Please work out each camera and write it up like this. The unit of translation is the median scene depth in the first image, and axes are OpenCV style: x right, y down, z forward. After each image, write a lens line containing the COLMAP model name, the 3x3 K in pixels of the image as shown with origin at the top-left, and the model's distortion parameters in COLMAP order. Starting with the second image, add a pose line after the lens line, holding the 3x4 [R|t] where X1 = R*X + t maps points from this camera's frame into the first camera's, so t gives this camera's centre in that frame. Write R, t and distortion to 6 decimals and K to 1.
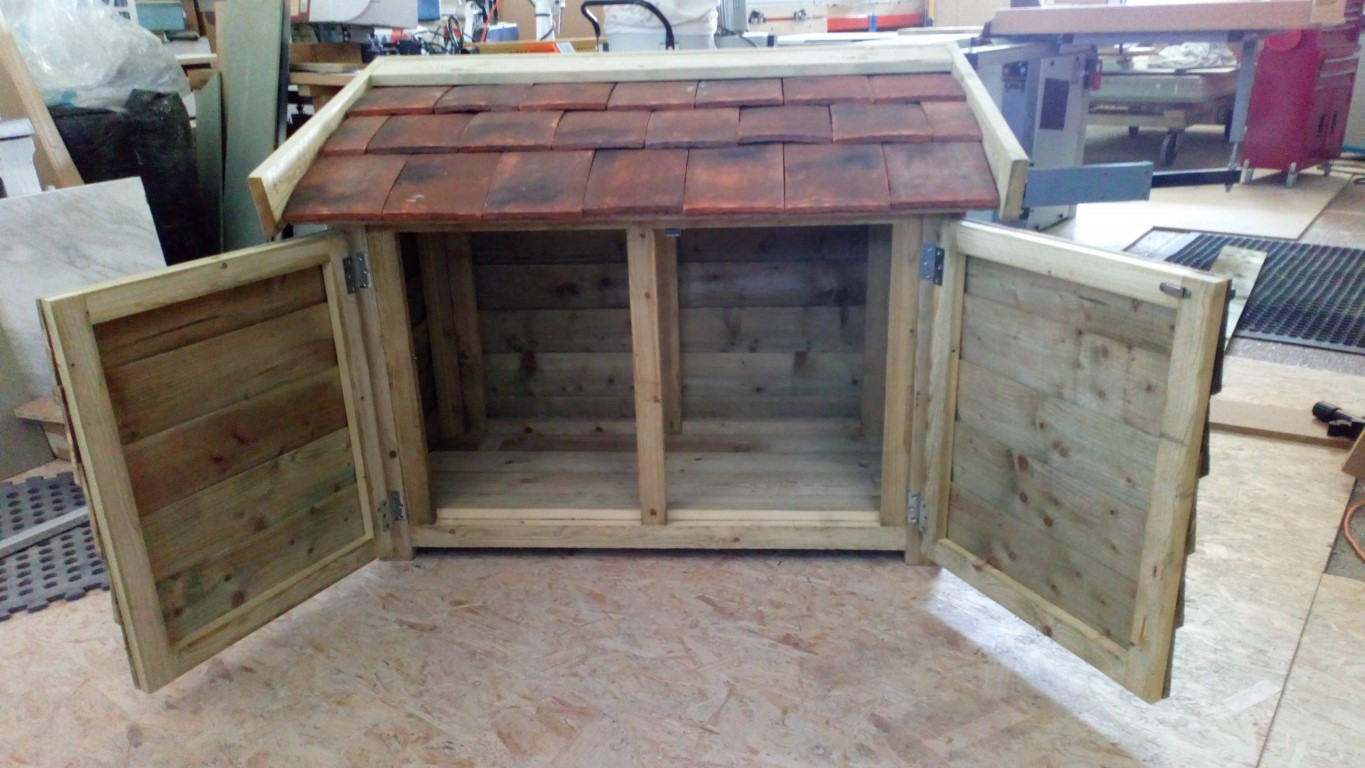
lens RADIAL K [[998.9, 0, 692.0], [0, 998.9, 381.2], [0, 0, 1]] dist [0.096843, -0.118334]
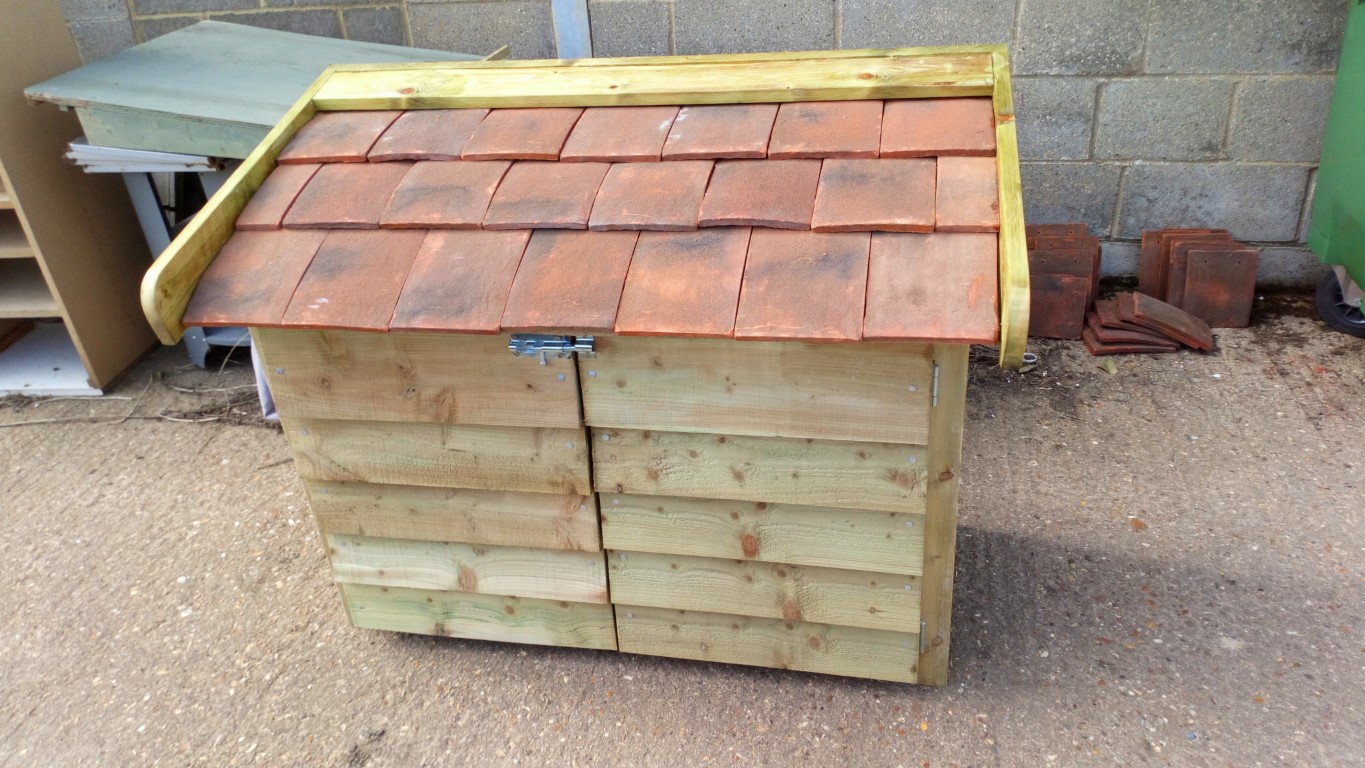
lens RADIAL K [[998.9, 0, 692.0], [0, 998.9, 381.2], [0, 0, 1]] dist [0.096843, -0.118334]
pose [[0.989733, 0.029565, -0.139838, 0.148194], [-0.003285, 0.982819, 0.184544, -0.244090], [0.142892, -0.182190, 0.972825, 0.162930]]
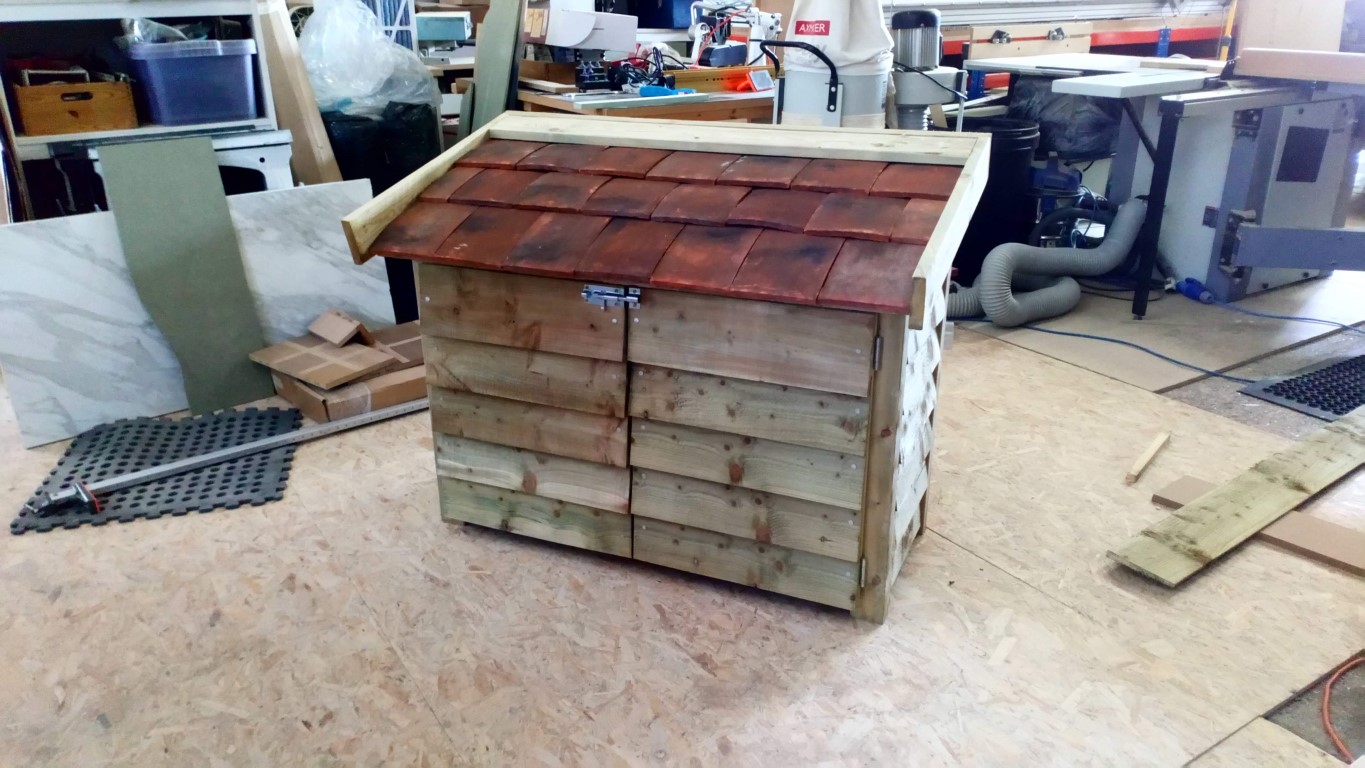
lens RADIAL K [[998.9, 0, 692.0], [0, 998.9, 381.2], [0, 0, 1]] dist [0.096843, -0.118334]
pose [[0.942754, 0.144938, -0.300346, 0.349385], [-0.136310, 0.989424, 0.049602, -0.102939], [0.304358, -0.005822, 0.952540, -0.092172]]
